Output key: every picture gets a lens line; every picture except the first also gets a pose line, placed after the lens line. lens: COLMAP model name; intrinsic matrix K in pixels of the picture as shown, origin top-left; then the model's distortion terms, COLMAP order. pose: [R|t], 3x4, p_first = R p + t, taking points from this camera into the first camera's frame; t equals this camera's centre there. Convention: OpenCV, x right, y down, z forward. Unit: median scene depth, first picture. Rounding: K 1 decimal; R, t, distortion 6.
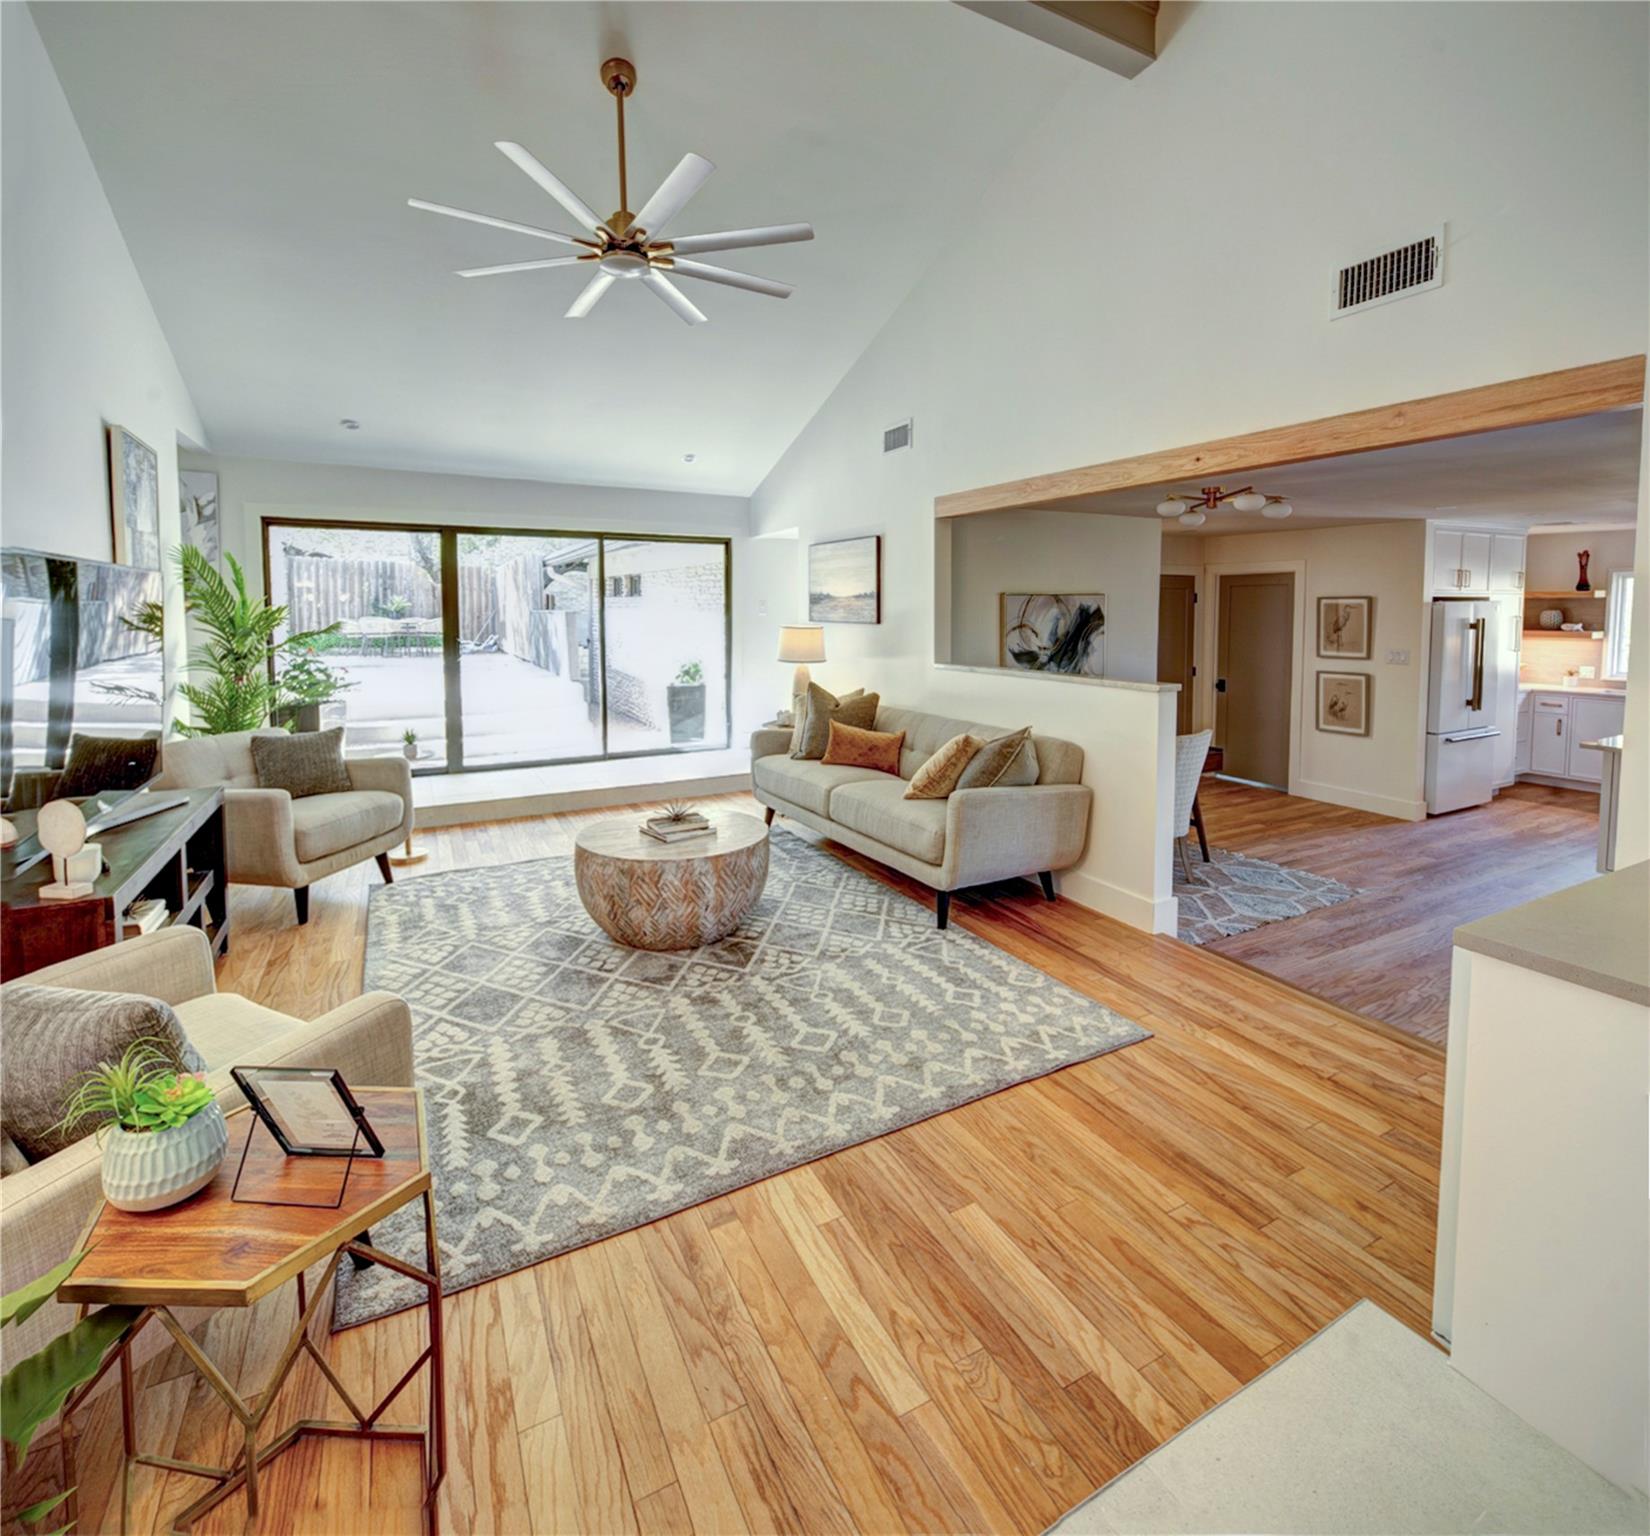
lens RADIAL K [[804.2, 0, 835.6], [0, 804.2, 666.2], [0, 0, 1]] dist [0.002332, -0.000095]
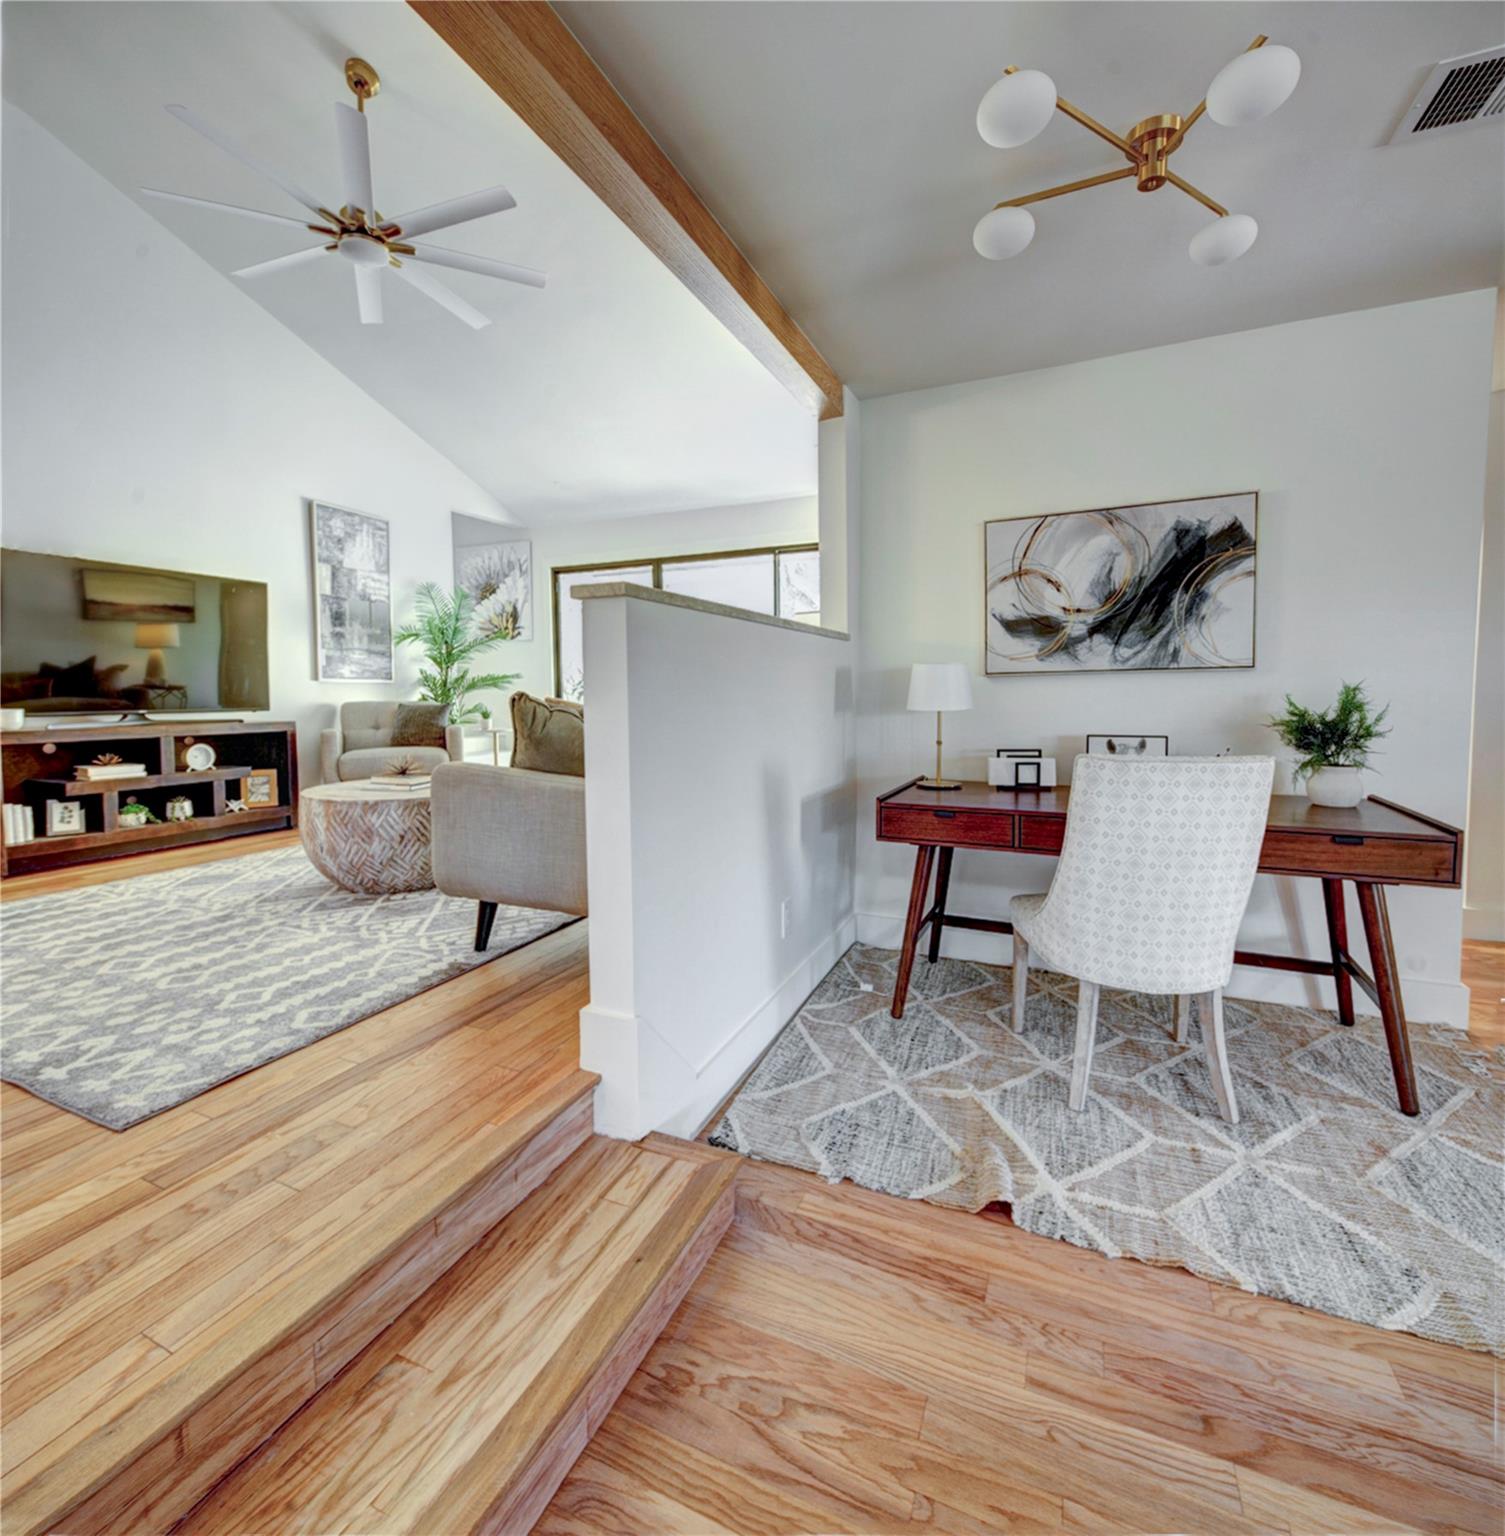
lens RADIAL K [[725.4, 0, 753.8], [0, 725.4, 762.6], [0, 0, 1]] dist [-0.000005, -0.000088]
pose [[0.606060, 0.074112, -0.791959, 0.615979], [-0.047260, 0.997246, 0.057156, 0.075695], [0.794014, 0.002788, 0.607893, 0.597016]]
